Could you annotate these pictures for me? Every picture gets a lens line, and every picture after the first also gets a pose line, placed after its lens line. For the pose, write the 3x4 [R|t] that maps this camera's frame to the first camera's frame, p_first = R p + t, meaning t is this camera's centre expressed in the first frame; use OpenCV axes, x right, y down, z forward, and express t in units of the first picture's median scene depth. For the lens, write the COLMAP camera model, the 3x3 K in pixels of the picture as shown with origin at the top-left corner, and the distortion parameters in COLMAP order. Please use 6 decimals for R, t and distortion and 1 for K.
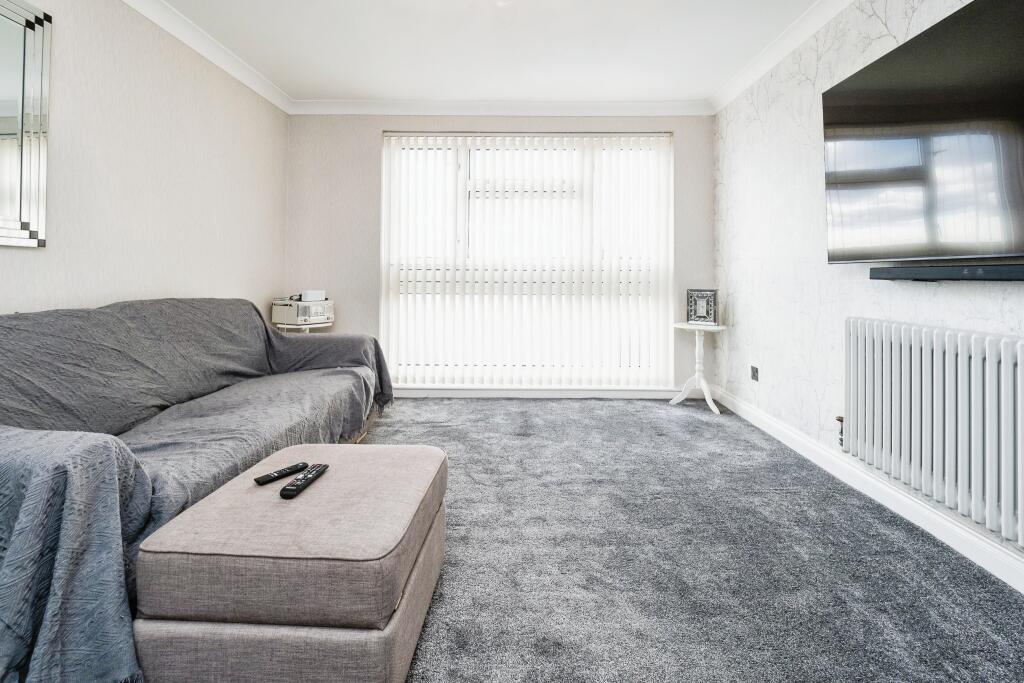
lens RADIAL K [[446.5, 0, 512.5], [0, 446.5, 281.4], [0, 0, 1]] dist [0.001595, -0.007054]
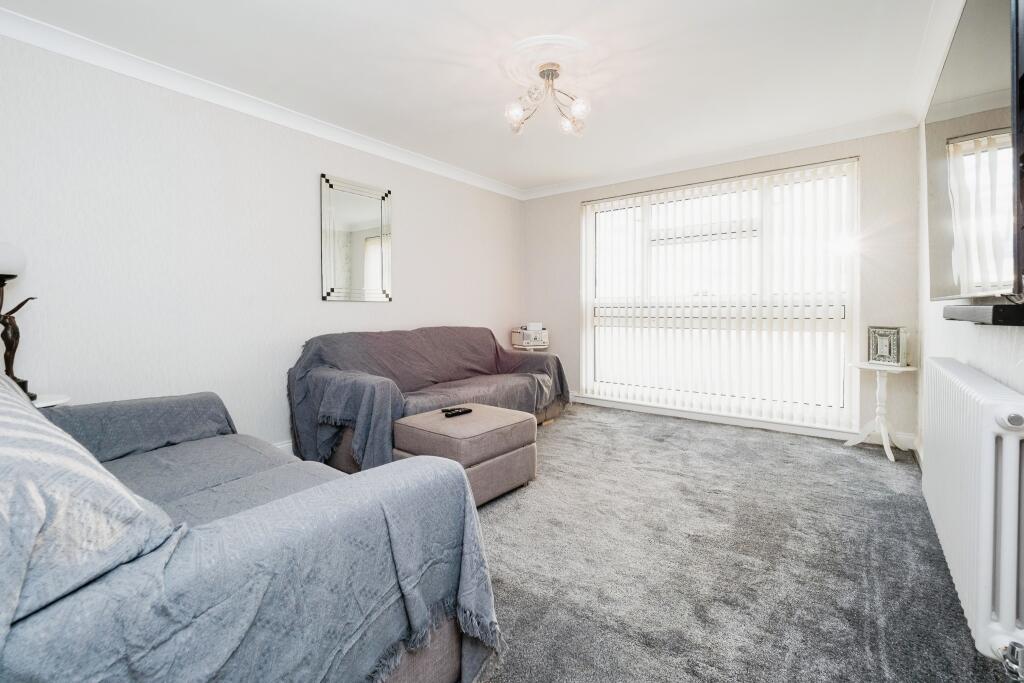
lens RADIAL K [[434.8, 0, 512.1], [0, 434.8, 332.9], [0, 0, 1]] dist [0.000422, -0.000142]
pose [[0.801550, 0.024627, -0.597420, 0.413388], [0.000149, 0.999143, 0.041387, -0.006619], [0.597927, -0.033263, 0.800860, -0.207179]]
